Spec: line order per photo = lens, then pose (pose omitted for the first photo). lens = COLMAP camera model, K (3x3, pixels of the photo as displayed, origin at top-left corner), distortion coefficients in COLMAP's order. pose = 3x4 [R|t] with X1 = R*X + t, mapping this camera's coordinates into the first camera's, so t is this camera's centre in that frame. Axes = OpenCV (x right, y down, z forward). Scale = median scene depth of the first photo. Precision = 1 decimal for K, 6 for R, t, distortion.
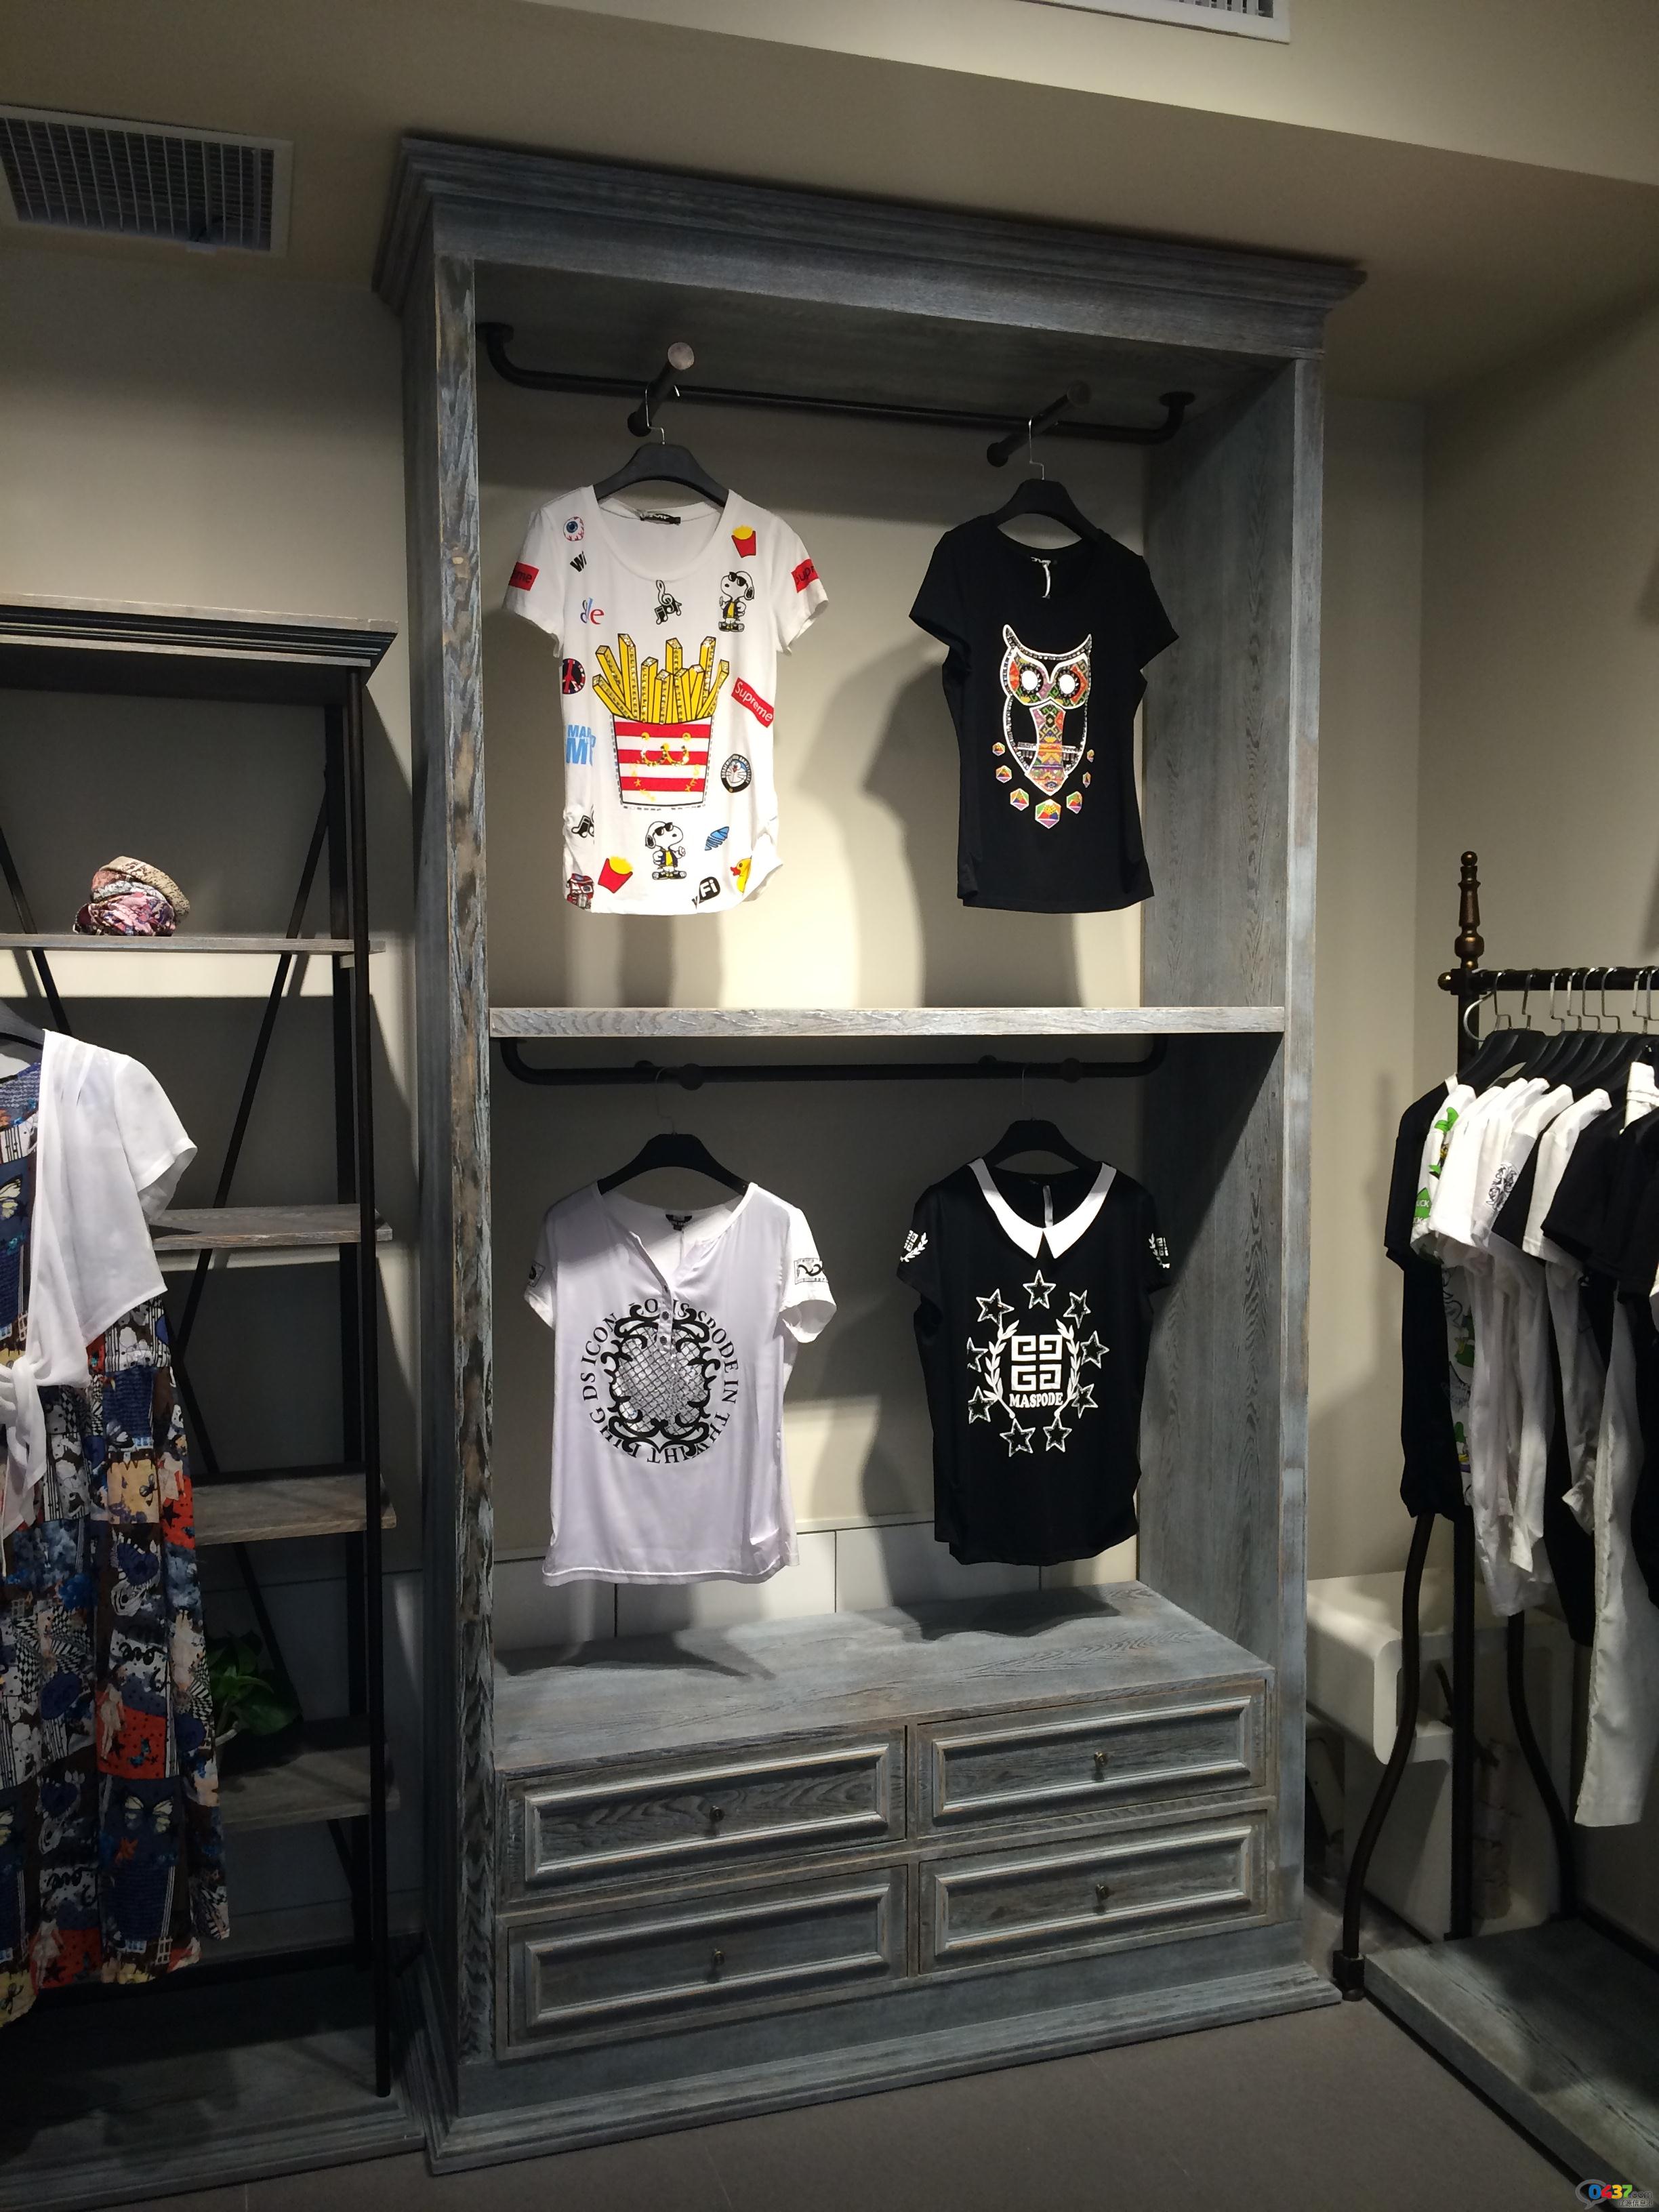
lens RADIAL K [[1854.0, 0, 849.1], [0, 1854.0, 1109.6], [0, 0, 1]] dist [0.087593, -0.138972]
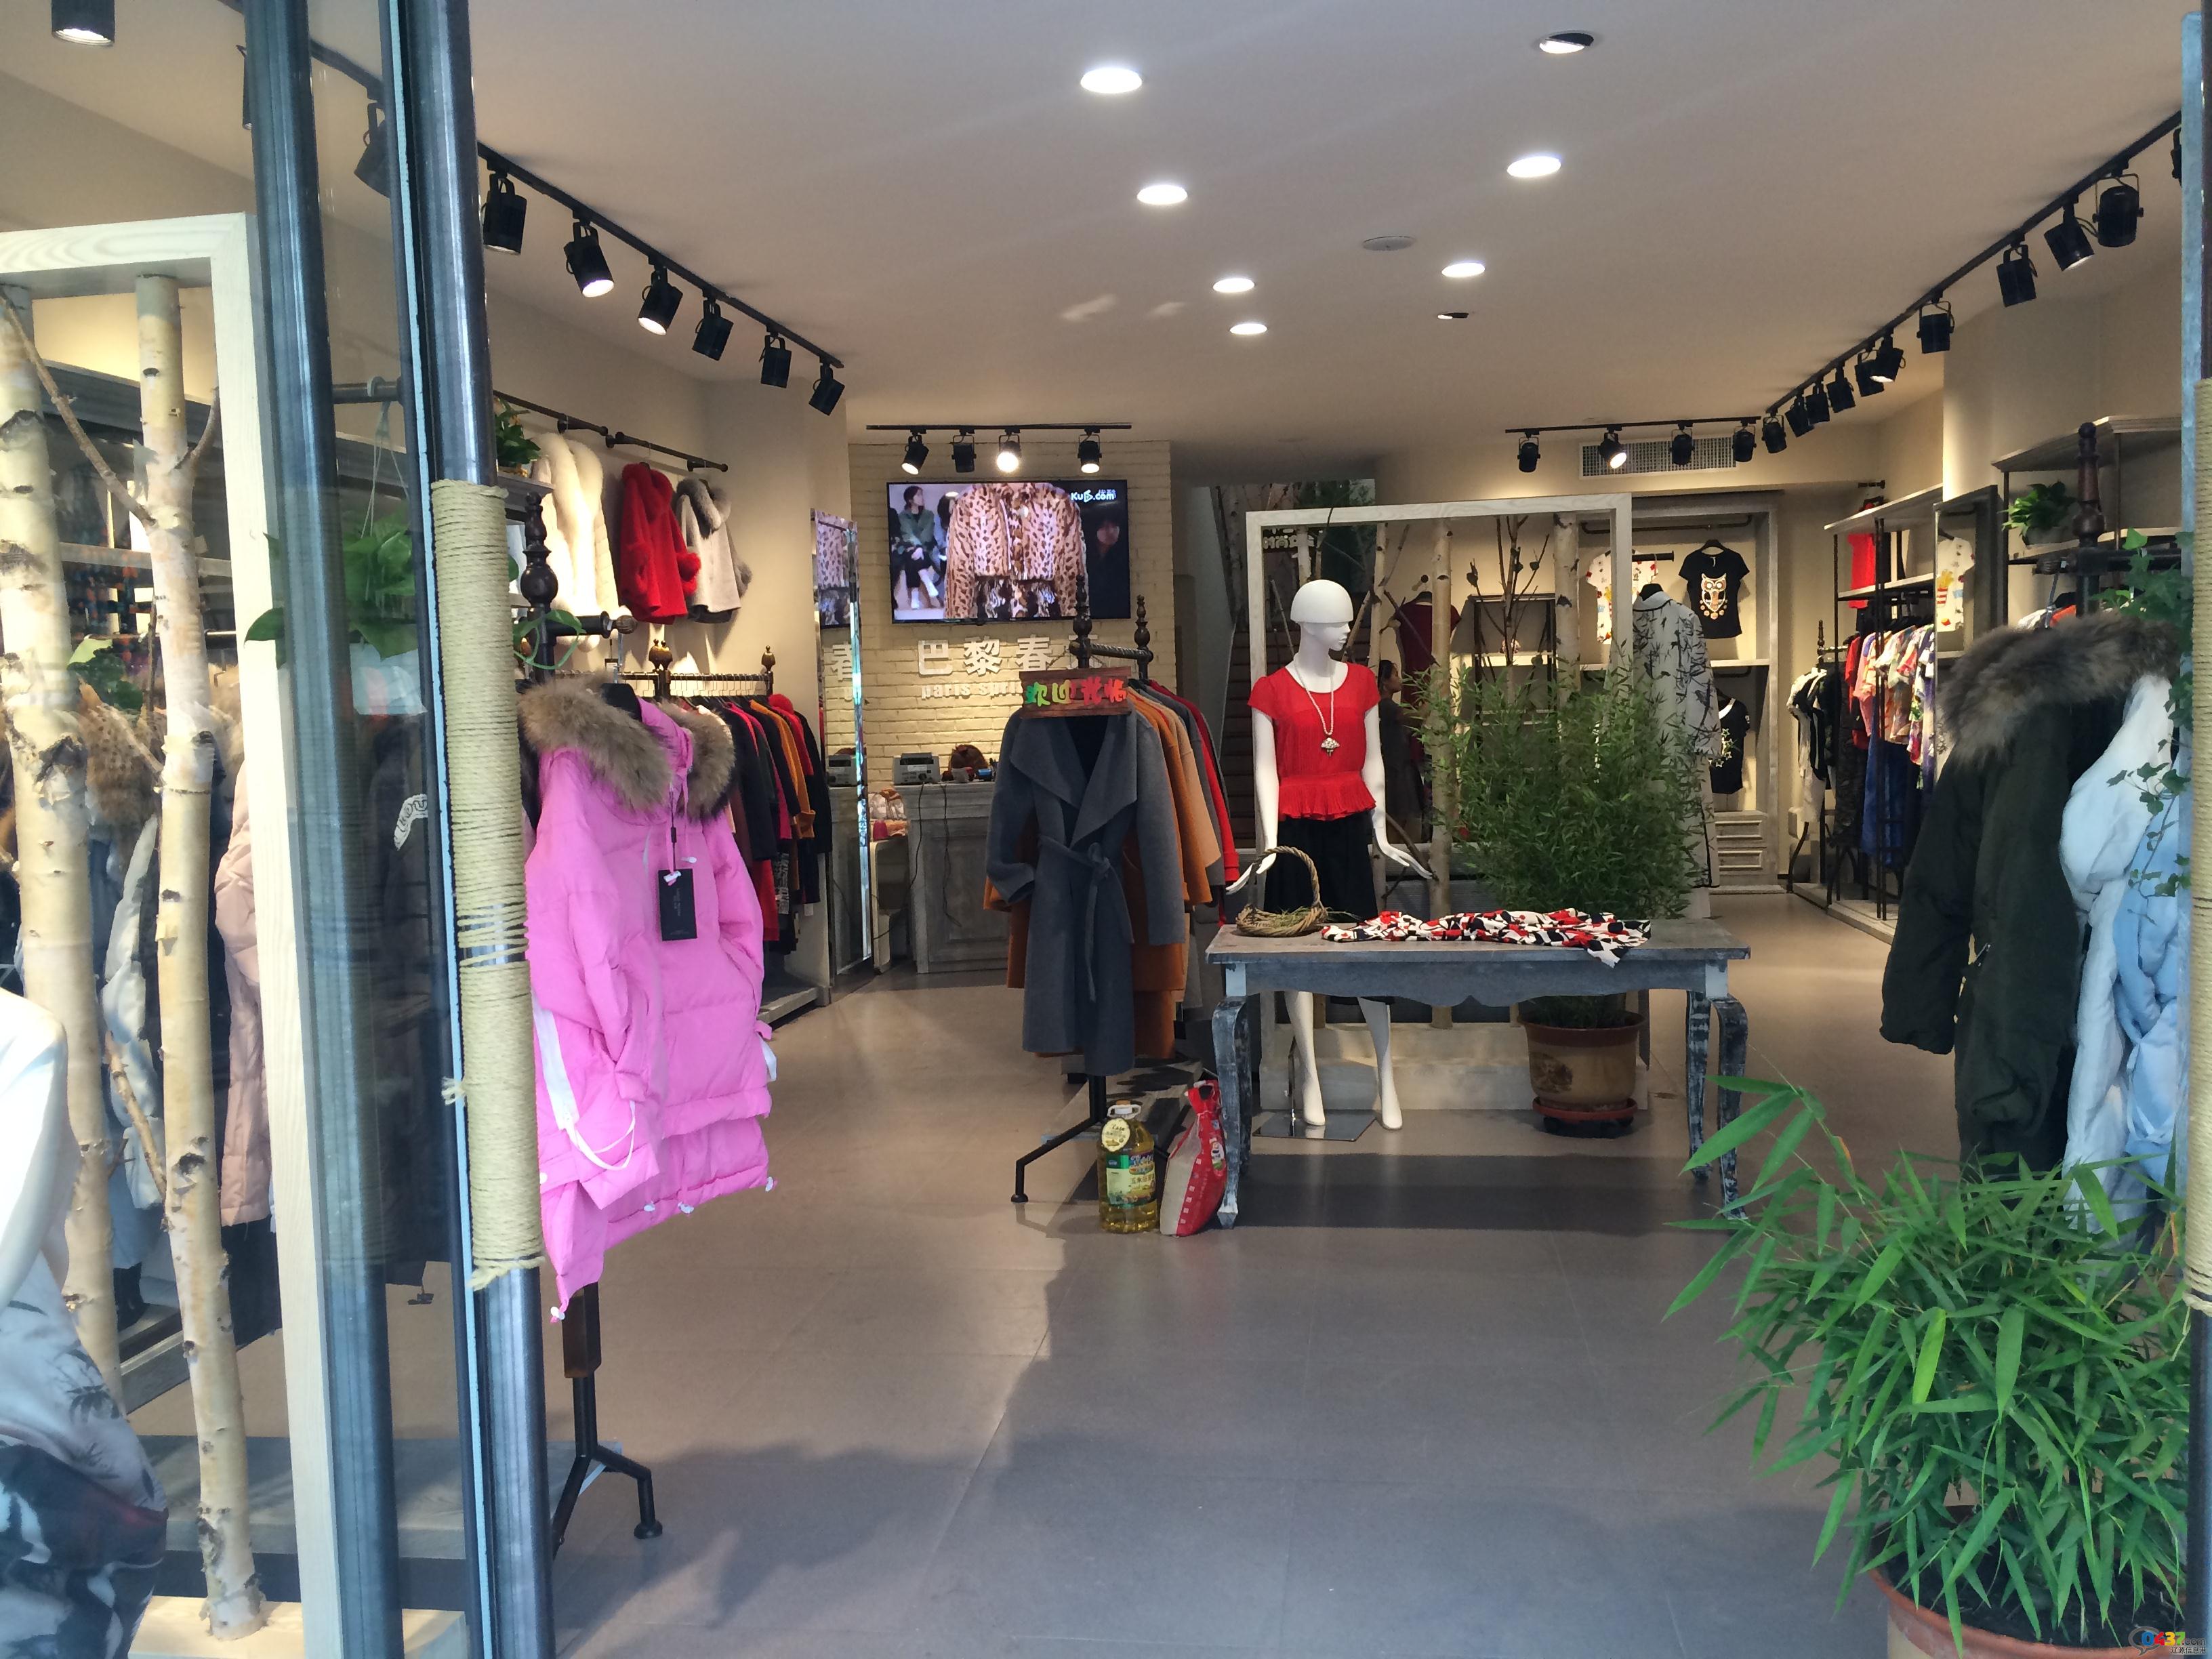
lens RADIAL K [[1854.0, 0, 1119.3], [0, 1854.0, 815.8], [0, 0, 1]] dist [0.087593, -0.138972]
pose [[0.893680, 0.005682, -0.448668, 0.857050], [0.000856, 0.999896, 0.014368, 0.250870], [0.448703, -0.013224, 0.893583, -3.645618]]
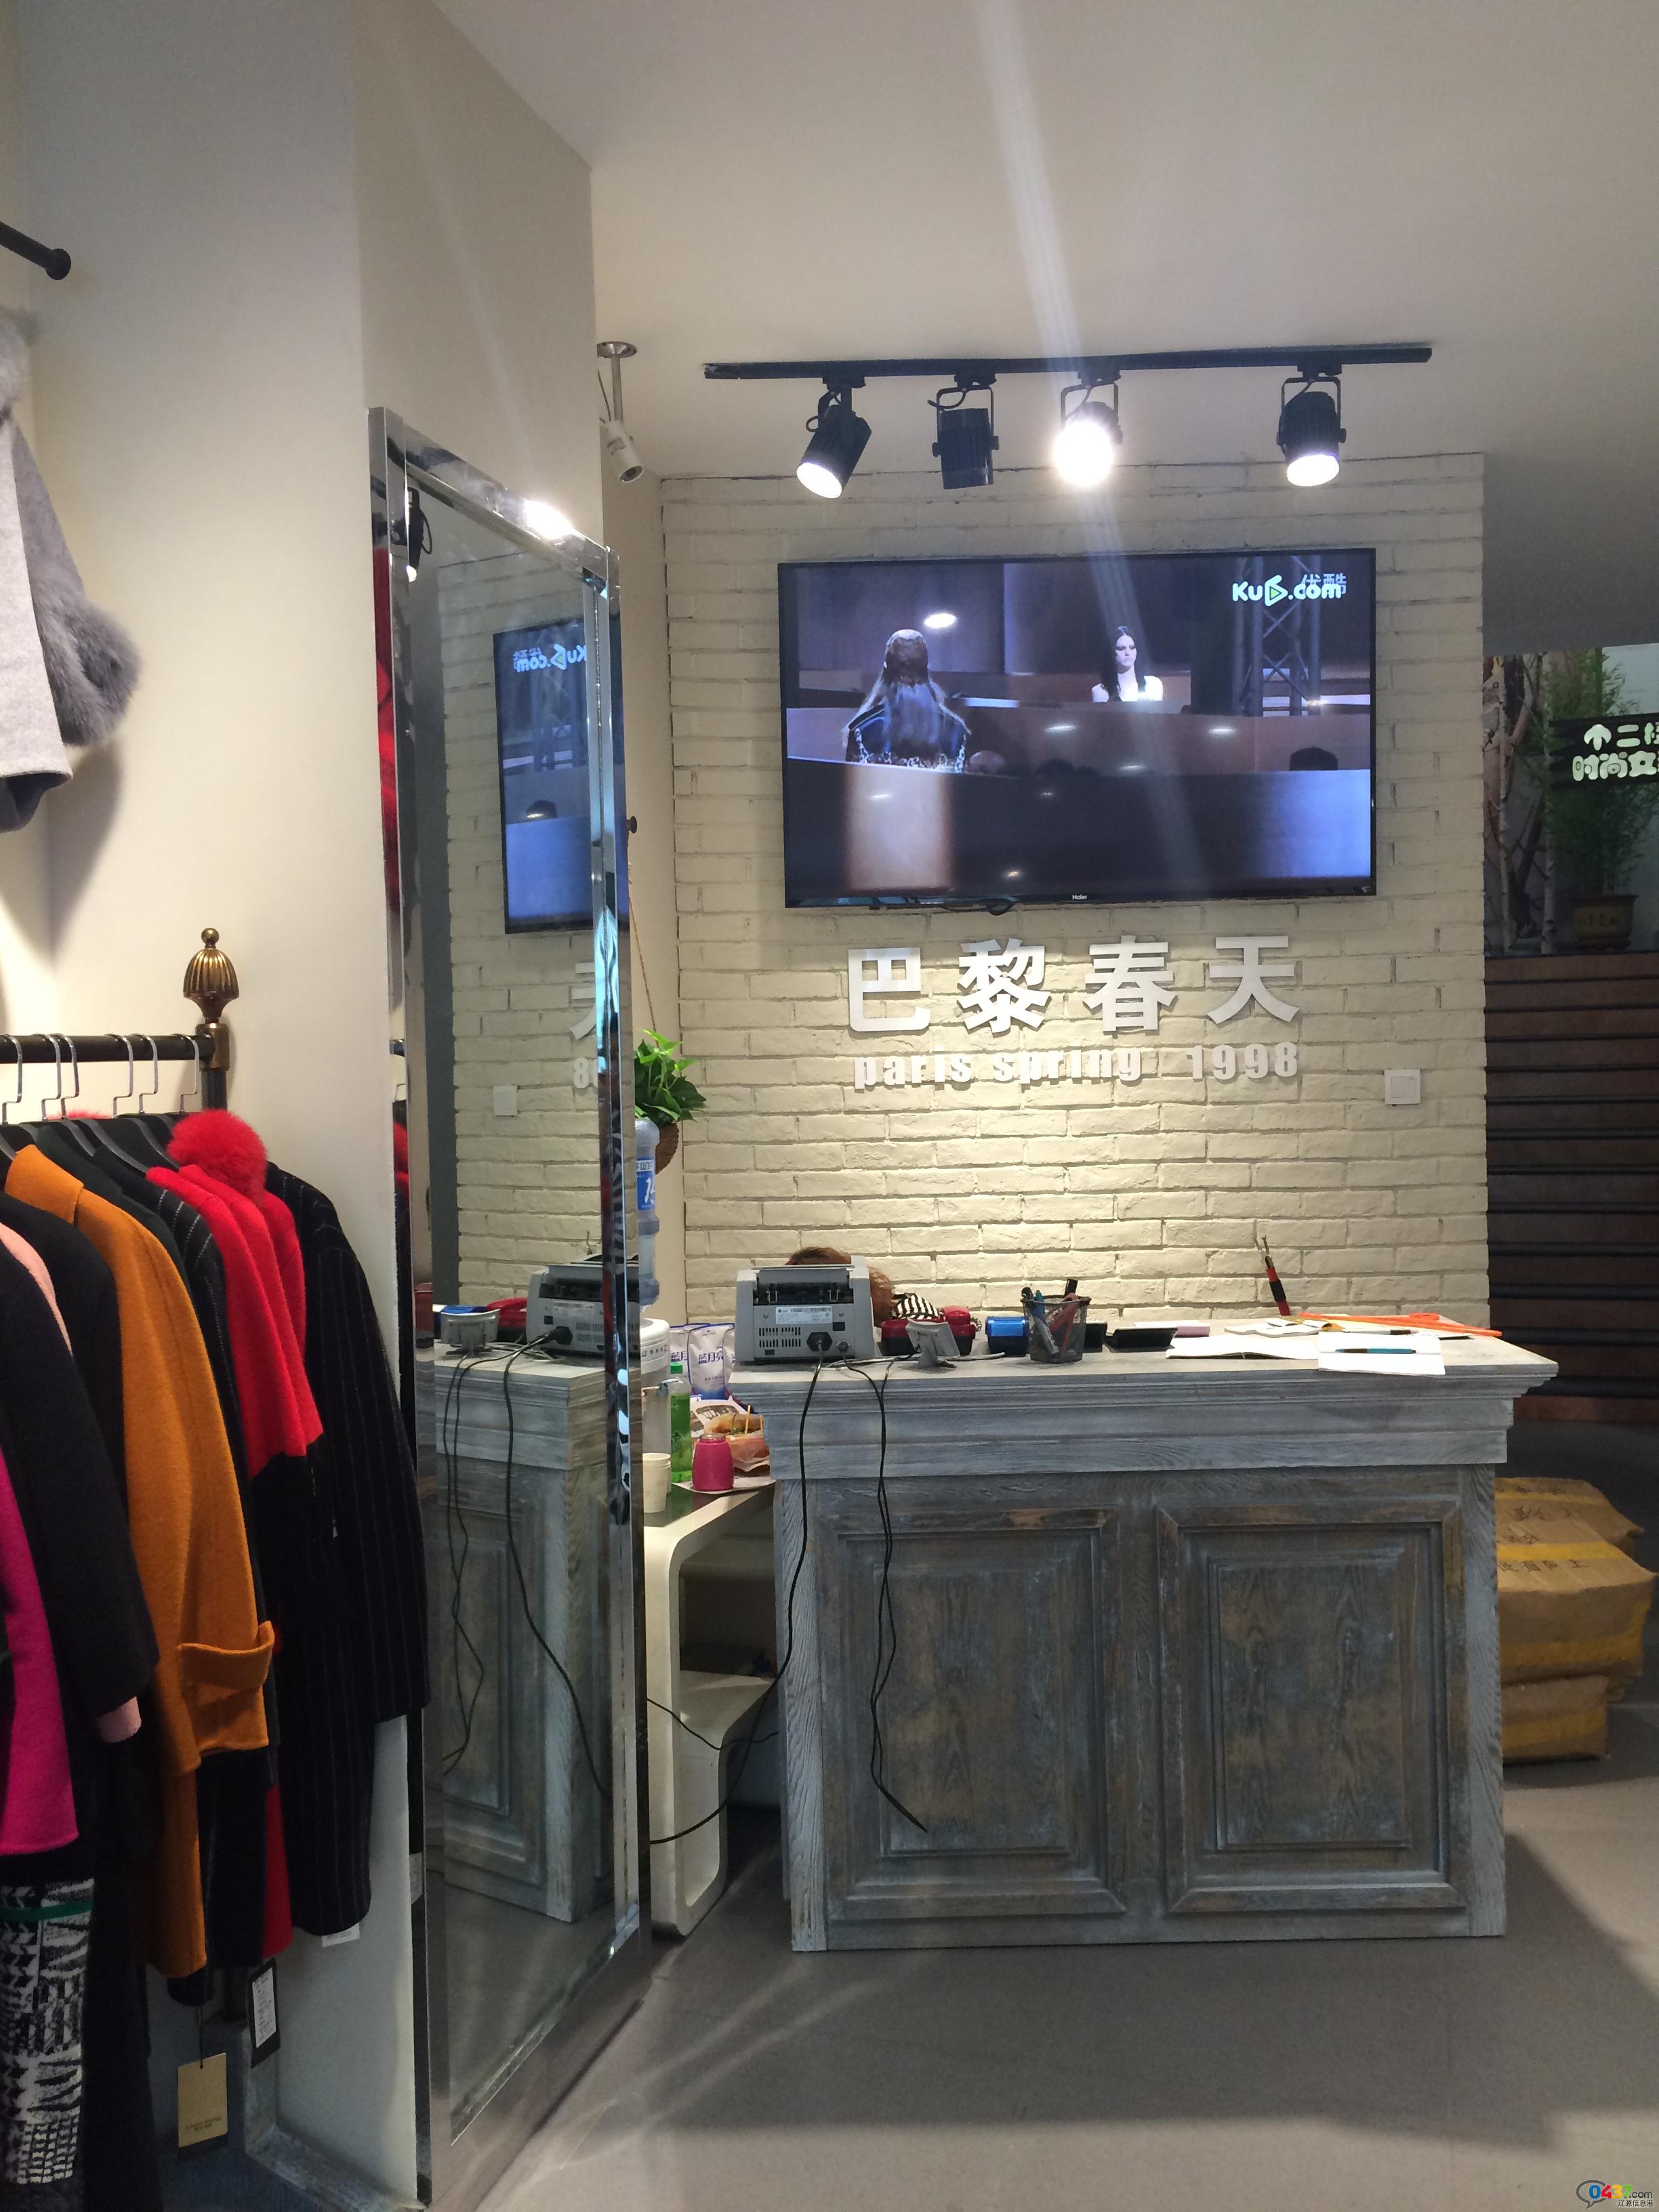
lens RADIAL K [[1854.0, 0, 849.1], [0, 1854.0, 1109.6], [0, 0, 1]] dist [0.087593, -0.138972]
pose [[0.815664, 0.005279, -0.578501, -0.379910], [-0.016214, 0.999774, -0.013737, 0.094706], [0.578298, 0.020584, 0.815566, -1.587753]]
